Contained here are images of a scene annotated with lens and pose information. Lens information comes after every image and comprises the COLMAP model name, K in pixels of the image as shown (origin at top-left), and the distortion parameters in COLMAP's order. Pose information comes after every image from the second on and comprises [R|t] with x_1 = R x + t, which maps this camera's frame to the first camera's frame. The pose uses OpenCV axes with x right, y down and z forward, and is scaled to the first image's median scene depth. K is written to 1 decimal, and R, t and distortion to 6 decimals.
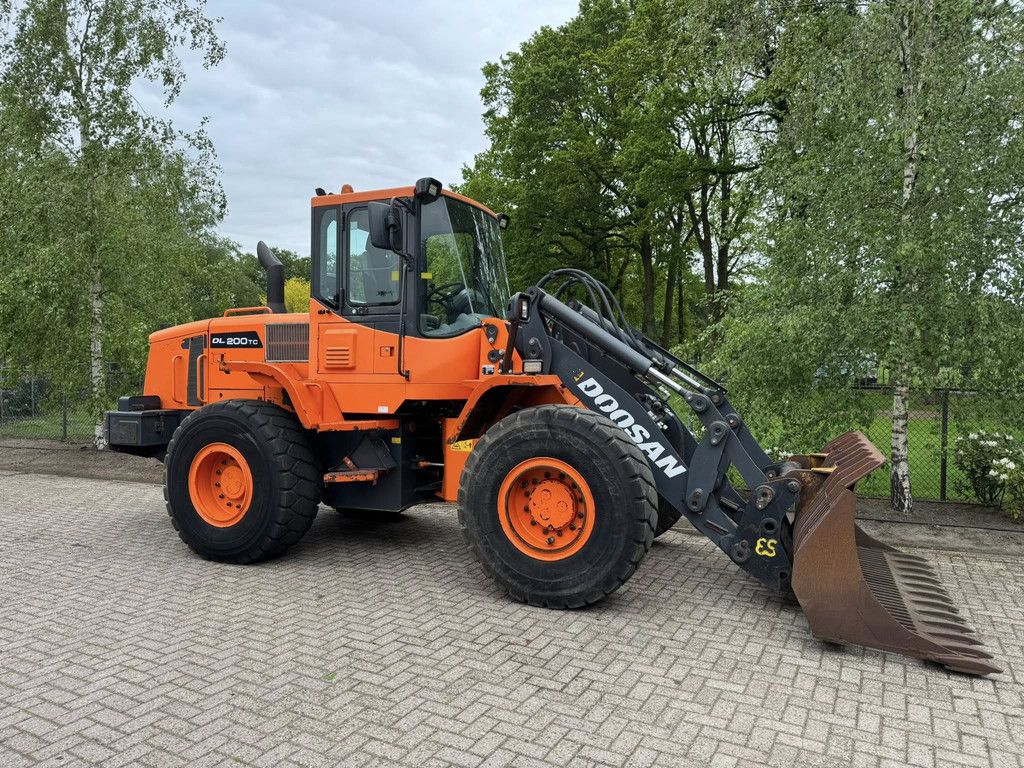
lens RADIAL K [[711.2, 0, 518.2], [0, 711.2, 391.4], [0, 0, 1]] dist [0.050643, -0.062990]
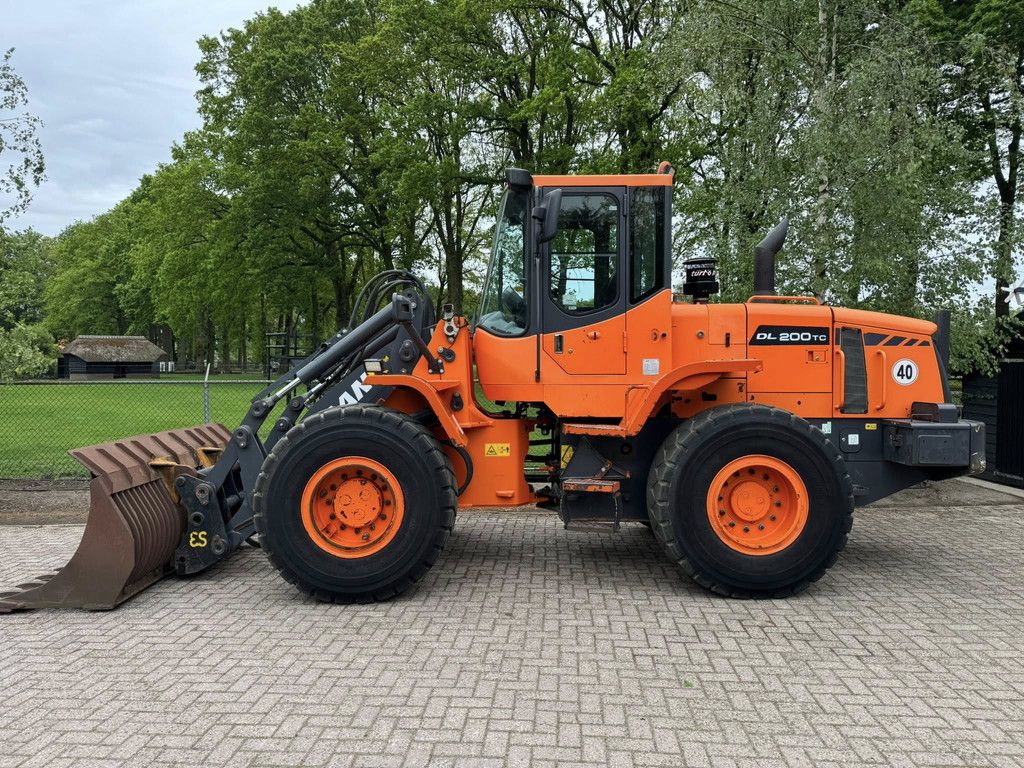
lens RADIAL K [[711.7, 0, 513.9], [0, 711.7, 385.5], [0, 0, 1]] dist [0.038719, -0.045678]
pose [[0.915469, -0.025830, 0.401558, -0.594930], [0.029111, 0.999574, -0.002069, -0.007438], [-0.401334, 0.013584, 0.915831, 0.139149]]
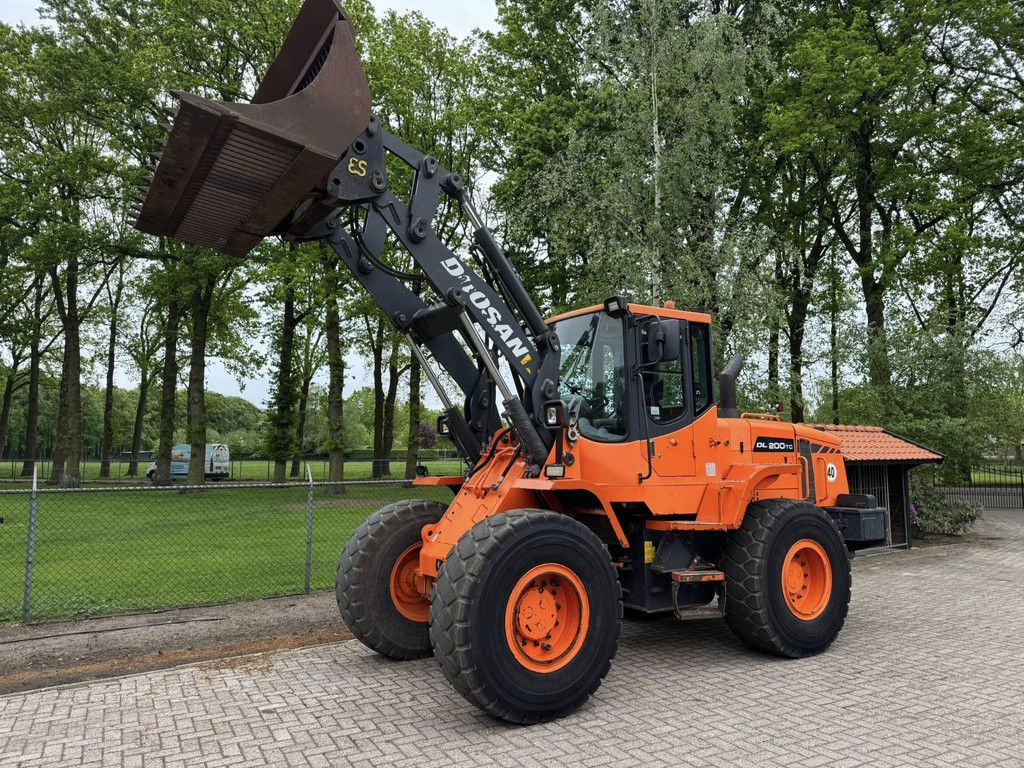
lens RADIAL K [[710.6, 0, 516.8], [0, 710.6, 381.7], [0, 0, 1]] dist [0.046946, -0.059895]
pose [[0.566158, 0.077156, 0.820678, -1.212449], [0.042004, 0.991616, -0.122204, -0.045034], [-0.823226, 0.103659, 0.558171, 0.562788]]
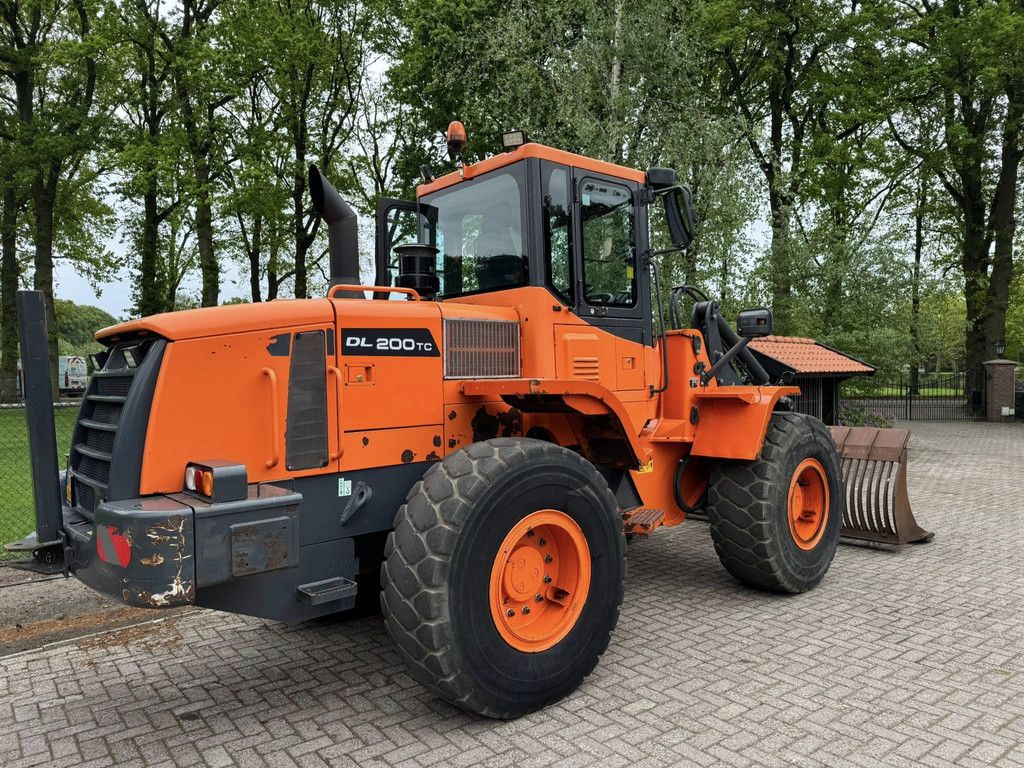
lens RADIAL K [[718.4, 0, 510.2], [0, 718.4, 379.0], [0, 0, 1]] dist [0.004378, -0.006972]
pose [[0.433194, -0.017644, 0.901128, -1.065805], [0.042507, 0.999096, -0.000872, -0.046333], [-0.900298, 0.038682, 0.433552, 0.820594]]
